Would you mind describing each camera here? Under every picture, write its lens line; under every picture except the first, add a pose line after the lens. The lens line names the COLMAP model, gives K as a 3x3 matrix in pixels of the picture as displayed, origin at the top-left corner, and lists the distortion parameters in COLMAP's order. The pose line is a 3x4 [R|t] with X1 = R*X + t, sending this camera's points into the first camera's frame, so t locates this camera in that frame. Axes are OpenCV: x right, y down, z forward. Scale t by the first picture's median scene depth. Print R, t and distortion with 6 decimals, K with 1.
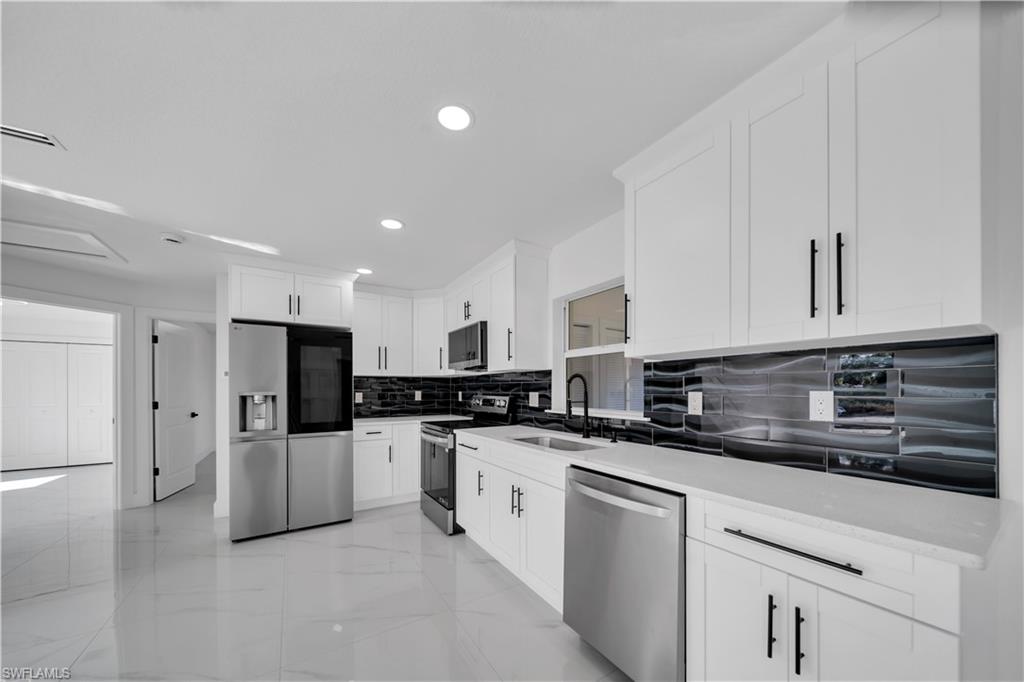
lens RADIAL K [[351.3, 0, 516.1], [0, 351.3, 392.0], [0, 0, 1]] dist [-0.004739, -0.000627]
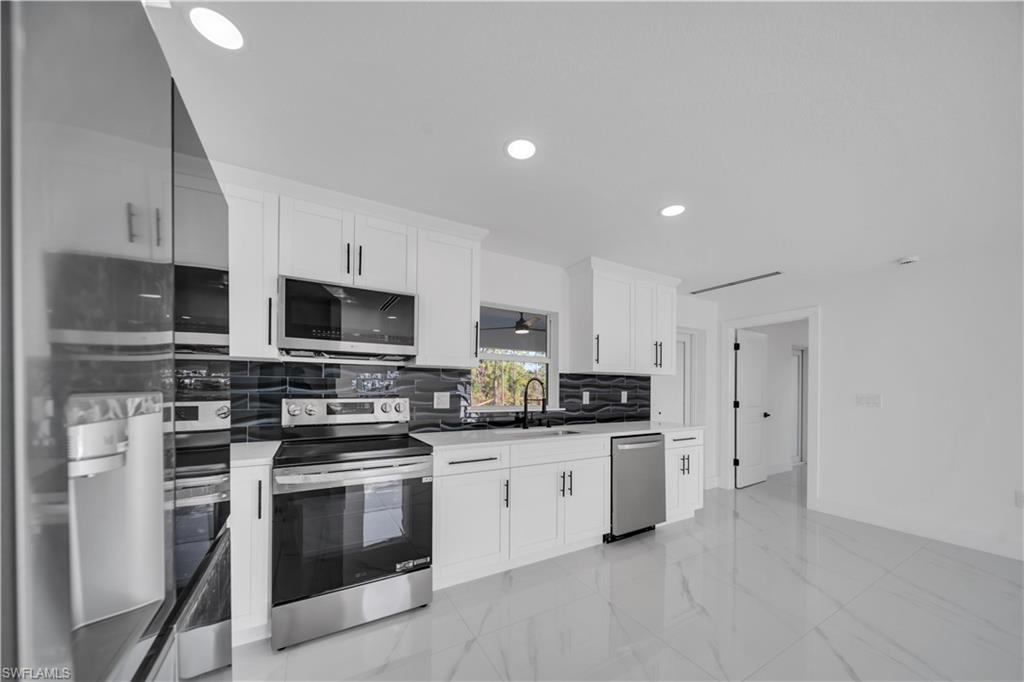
lens RADIAL K [[351.3, 0, 515.3], [0, 351.3, 390.9], [0, 0, 1]] dist [-0.004739, -0.000627]
pose [[0.038643, 0.002305, 0.999250, -0.881983], [-0.000567, 0.999997, -0.002285, -0.000556], [-0.999253, -0.000478, 0.038645, 0.832442]]
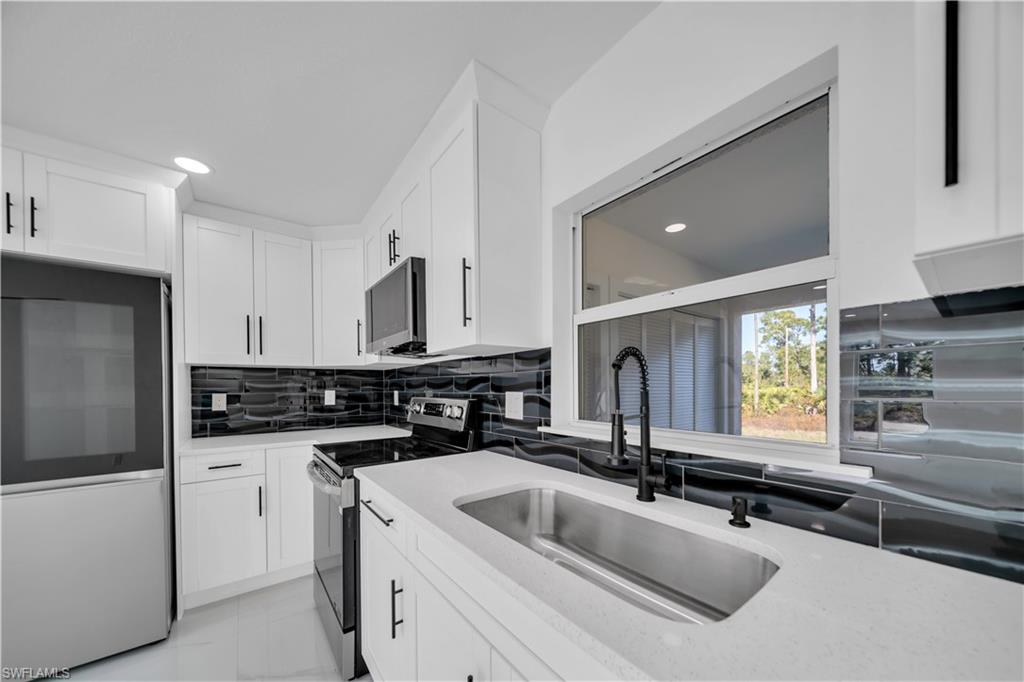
lens RADIAL K [[351.3, 0, 513.7], [0, 351.3, 390.7], [0, 0, 1]] dist [-0.004739, -0.000627]
pose [[0.995895, -0.006693, 0.090272, 0.002324], [0.006442, 0.999975, 0.003074, -0.003136], [-0.090290, -0.002480, 0.995912, 0.496019]]
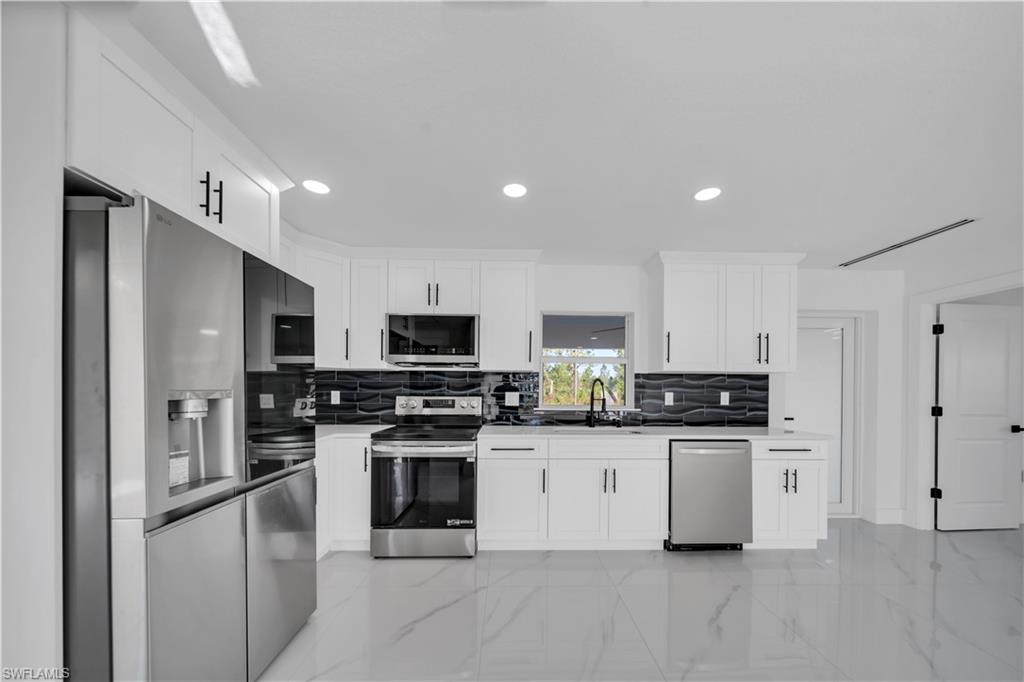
lens RADIAL K [[351.3, 0, 514.0], [0, 351.3, 393.7], [0, 0, 1]] dist [-0.004739, -0.000627]
pose [[0.514265, 0.000123, 0.857631, -0.904432], [-0.003664, 0.999991, 0.002054, 0.003248], [-0.857623, -0.004199, 0.514261, 0.484667]]
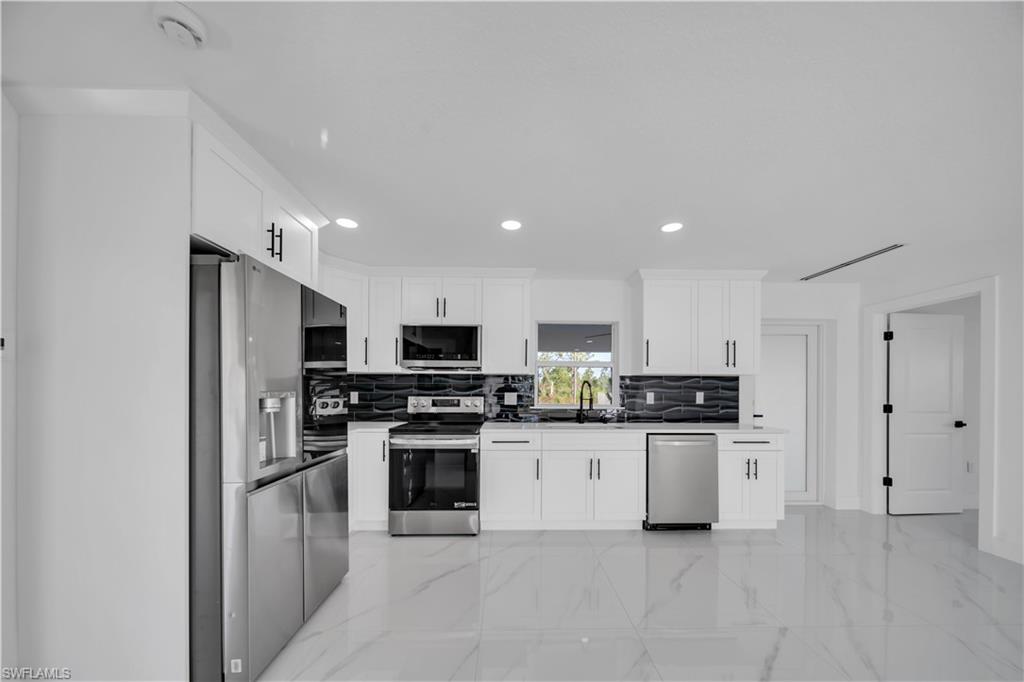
lens RADIAL K [[351.3, 0, 514.6], [0, 351.3, 393.0], [0, 0, 1]] dist [-0.004739, -0.000627]
pose [[0.514852, 0.001887, 0.857277, -1.021819], [-0.001314, 0.999998, -0.001412, 0.003951], [-0.857278, -0.000400, 0.514853, 0.403608]]
